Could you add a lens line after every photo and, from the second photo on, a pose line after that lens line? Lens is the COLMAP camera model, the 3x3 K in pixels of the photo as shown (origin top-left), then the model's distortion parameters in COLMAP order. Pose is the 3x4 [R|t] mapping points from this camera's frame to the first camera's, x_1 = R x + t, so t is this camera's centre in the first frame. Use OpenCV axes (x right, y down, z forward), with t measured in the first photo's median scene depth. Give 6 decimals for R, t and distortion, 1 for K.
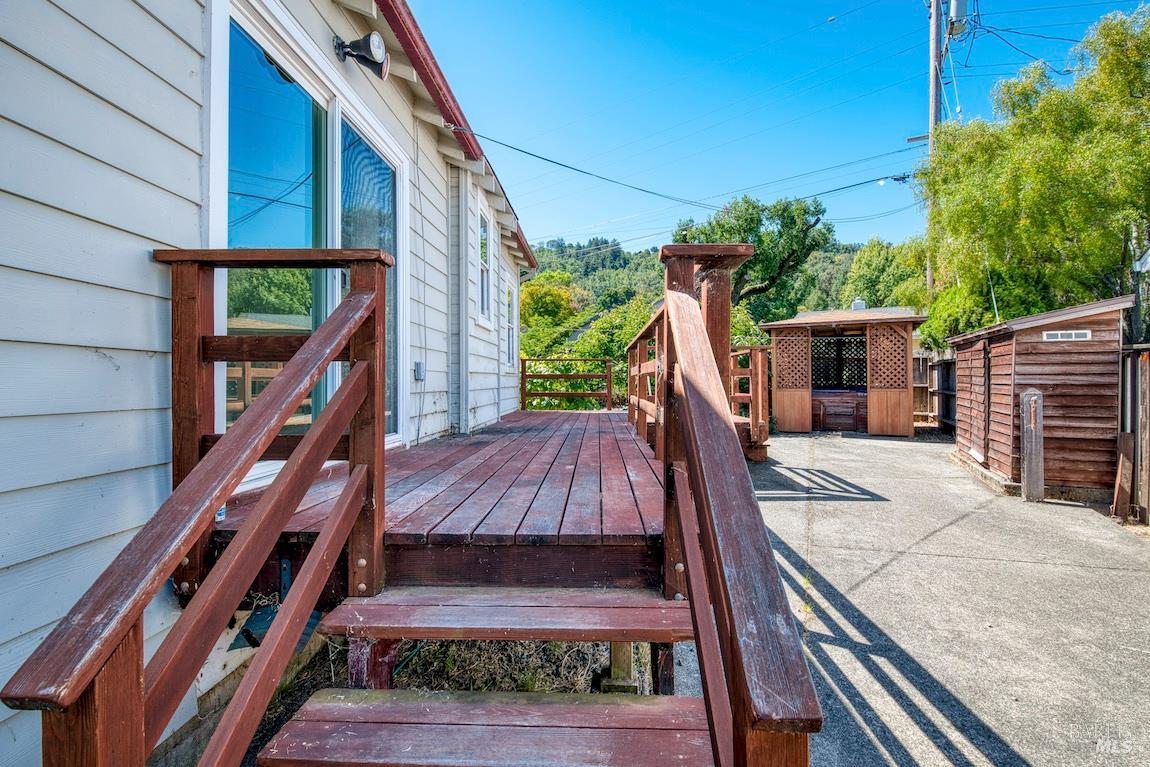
lens RADIAL K [[537.5, 0, 572.5], [0, 537.5, 378.3], [0, 0, 1]] dist [0.002150, -0.003716]
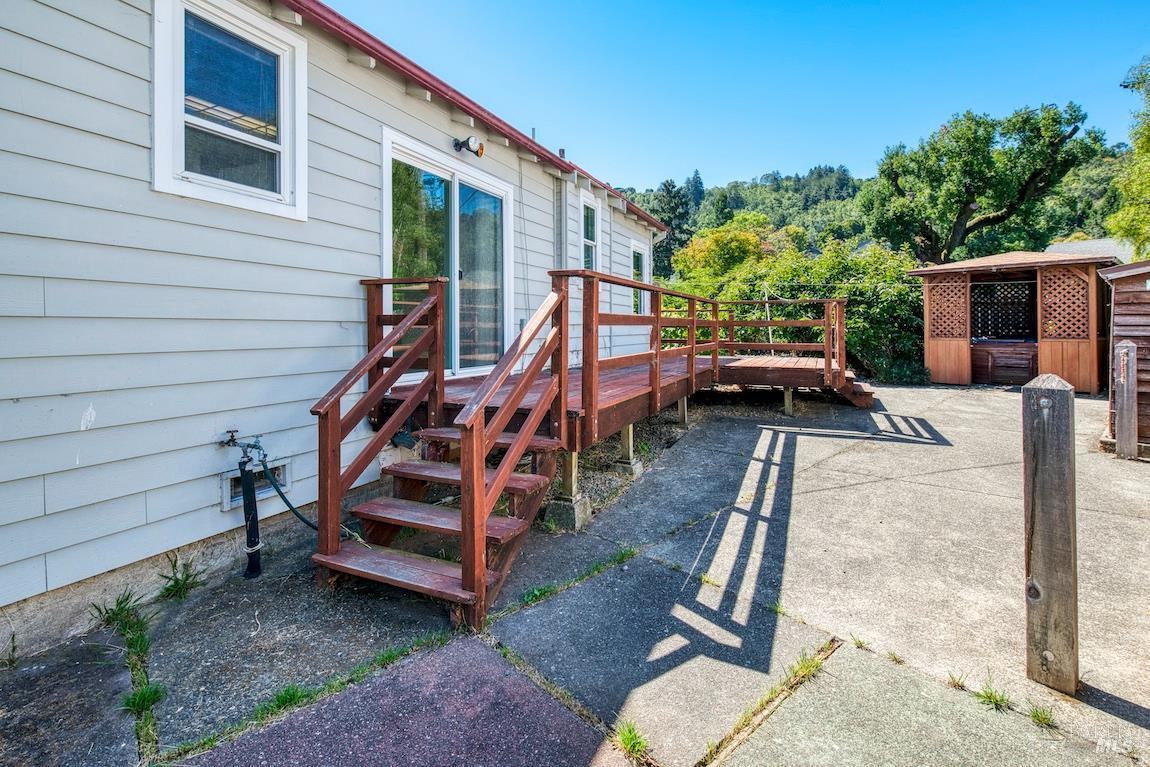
lens RADIAL K [[537.5, 0, 557.6], [0, 537.5, 336.9], [0, 0, 1]] dist [0.002150, -0.003716]
pose [[0.919136, 0.008511, -0.393848, 0.165695], [0.001152, 0.999704, 0.024293, -0.006537], [0.393938, -0.022783, 0.918854, -0.147260]]
